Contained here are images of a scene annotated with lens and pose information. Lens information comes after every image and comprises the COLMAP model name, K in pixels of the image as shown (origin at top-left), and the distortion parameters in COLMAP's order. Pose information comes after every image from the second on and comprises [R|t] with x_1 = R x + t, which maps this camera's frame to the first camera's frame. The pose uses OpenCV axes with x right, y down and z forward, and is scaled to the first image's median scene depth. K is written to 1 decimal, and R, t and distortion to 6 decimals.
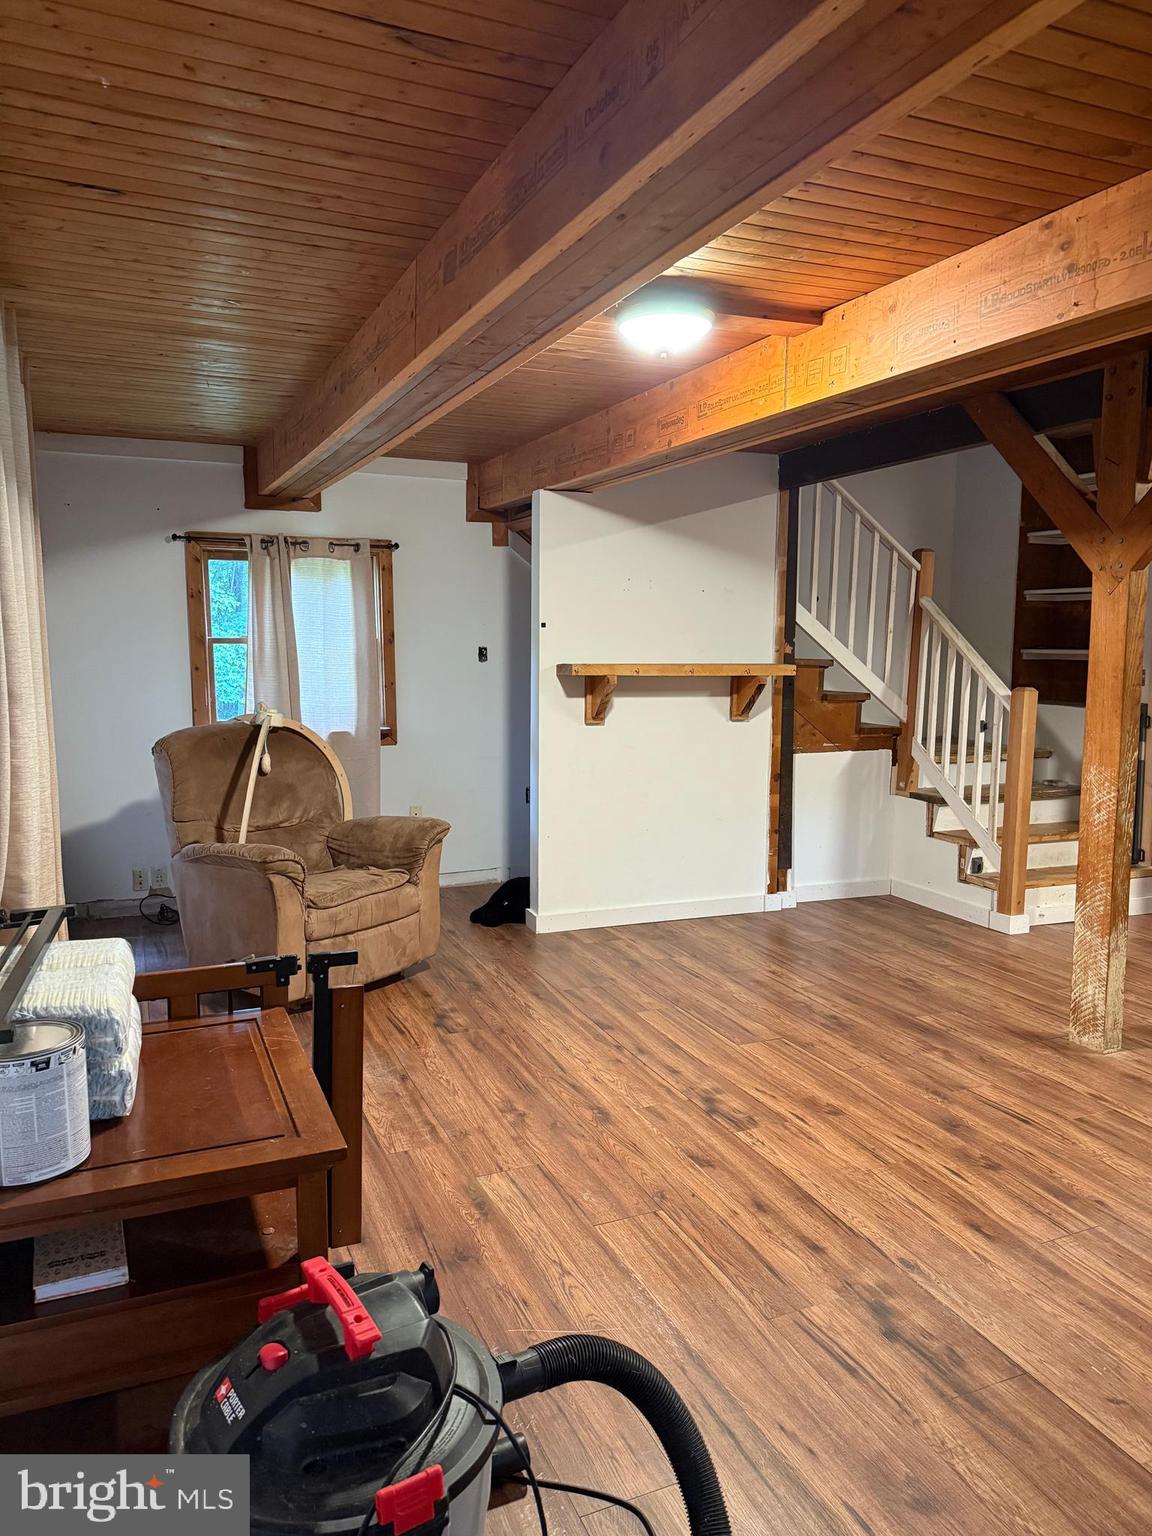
lens RADIAL K [[1076.4, 0, 577.7], [0, 1076.4, 767.4], [0, 0, 1]] dist [0.065416, -0.079582]
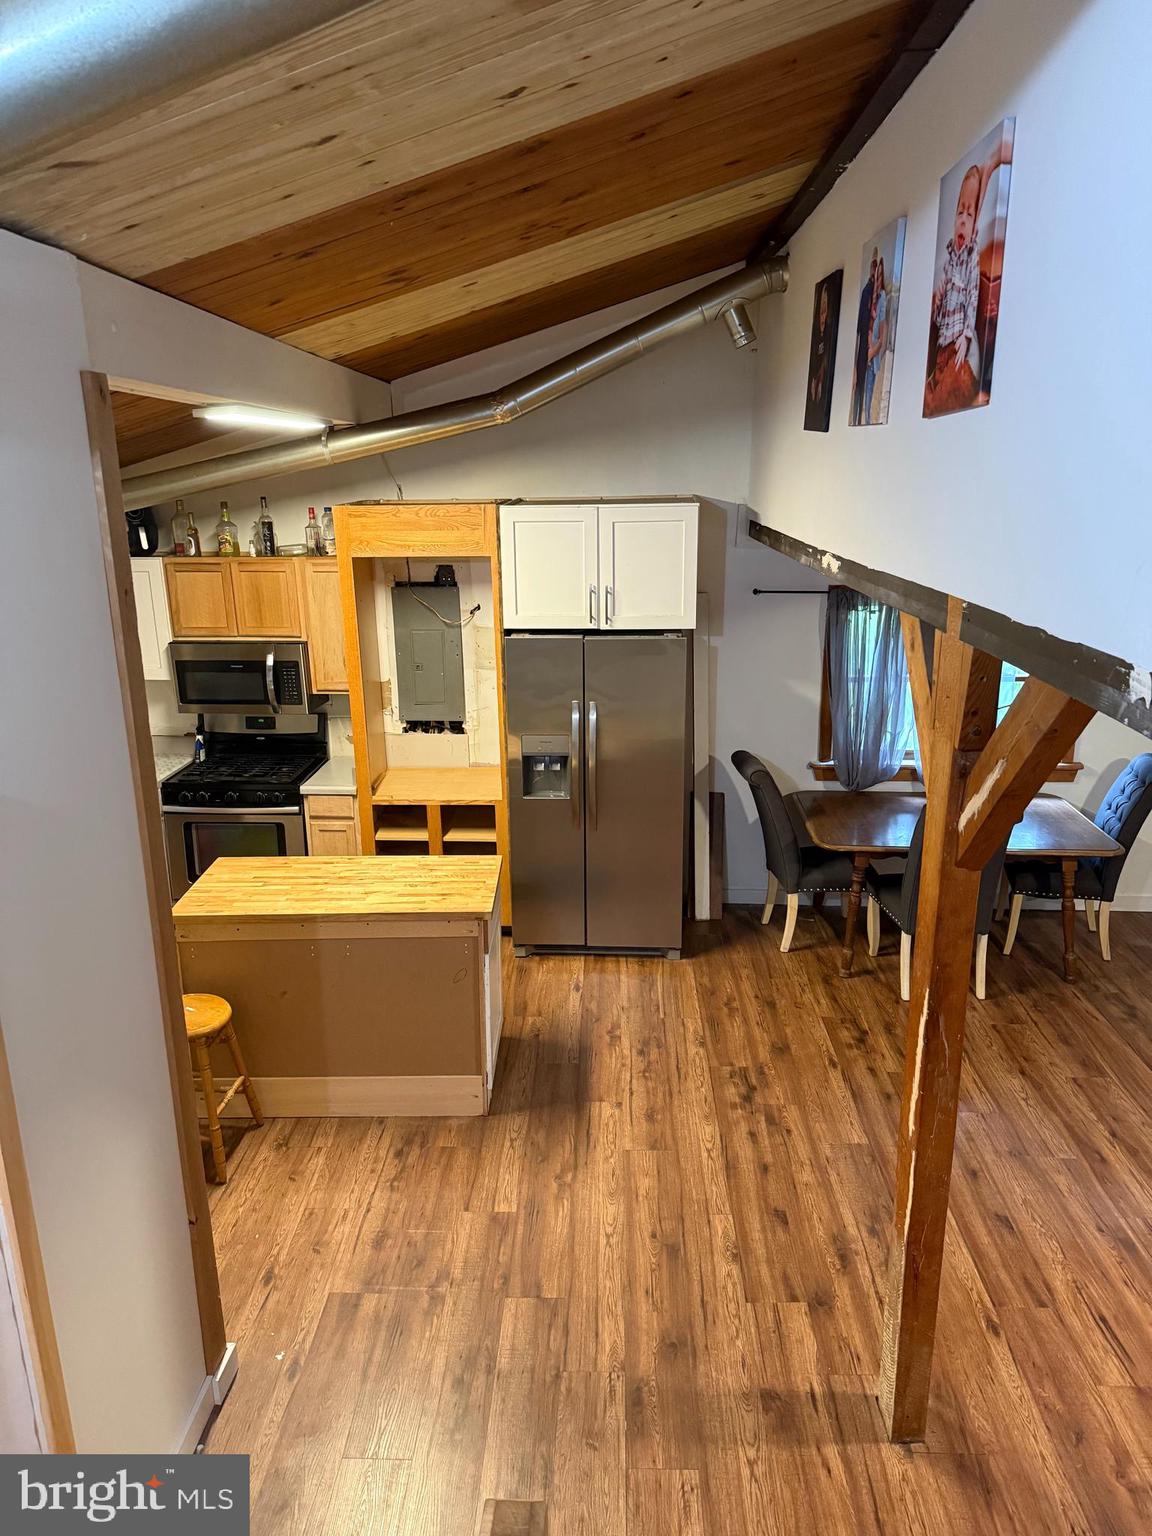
lens RADIAL K [[1076.4, 0, 580.0], [0, 1076.4, 774.5], [0, 0, 1]] dist [0.065416, -0.079582]
pose [[-0.904489, -0.118426, 0.409725, 0.523114], [0.055349, 0.919958, 0.388090, -0.606657], [-0.422890, 0.373701, -0.825537, 1.967301]]
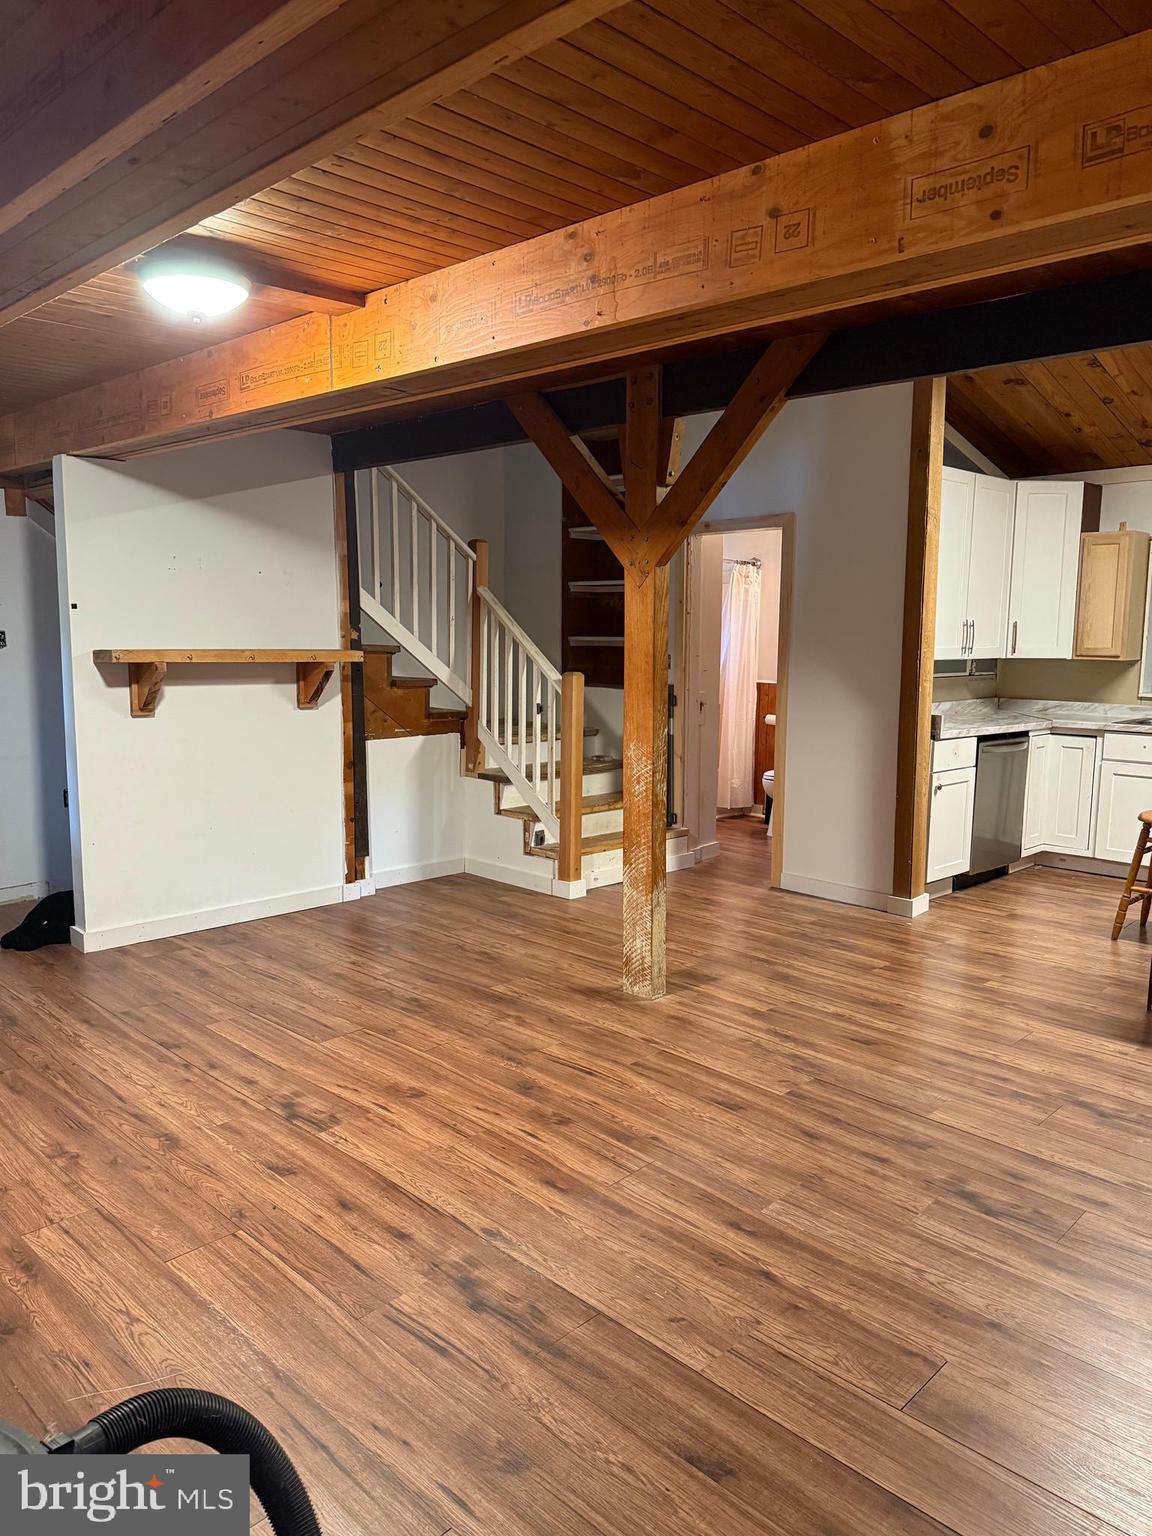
lens RADIAL K [[1076.4, 0, 574.1], [0, 1076.4, 758.1], [0, 0, 1]] dist [0.065416, -0.079582]
pose [[0.924799, -0.045083, 0.377777, 0.006010], [0.043476, 0.998973, 0.012785, -0.002188], [-0.377965, 0.004601, 0.925809, 0.012490]]
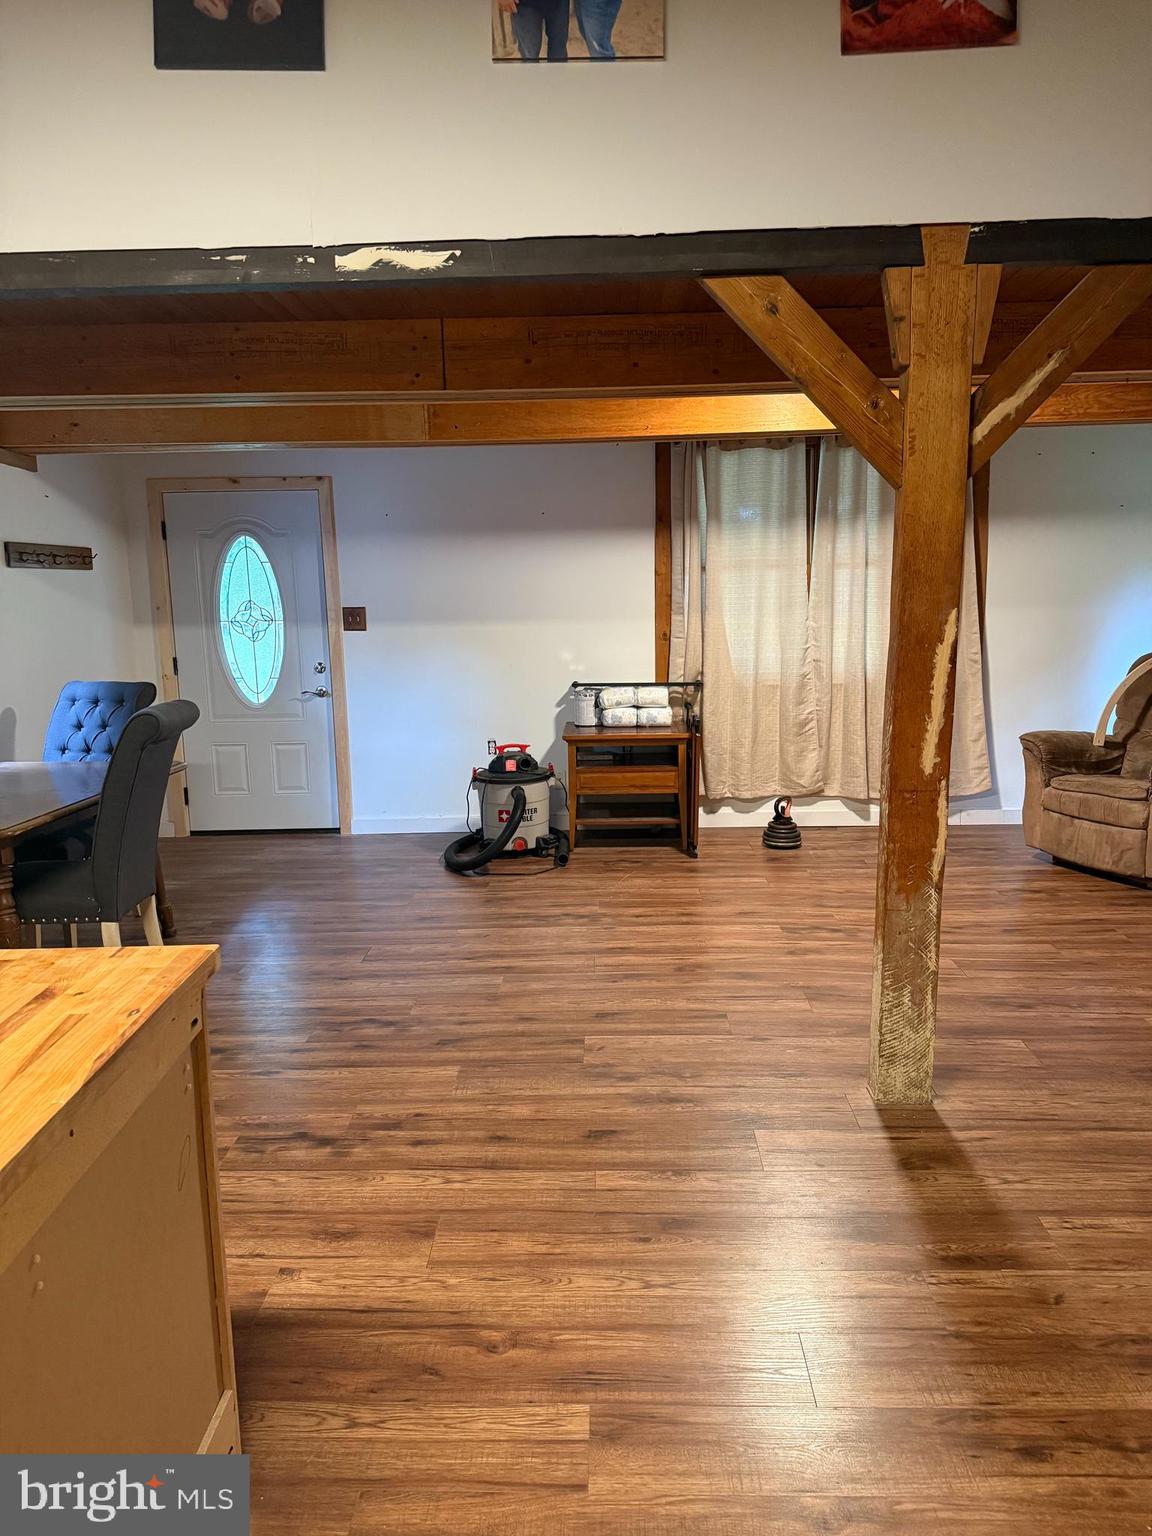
lens RADIAL K [[1076.4, 0, 582.0], [0, 1076.4, 768.9], [0, 0, 1]] dist [0.065416, -0.079582]
pose [[-0.417719, 0.153776, -0.895468, 1.556389], [-0.102772, 0.971251, 0.214731, -0.151965], [0.902745, 0.181727, -0.389906, 1.326691]]
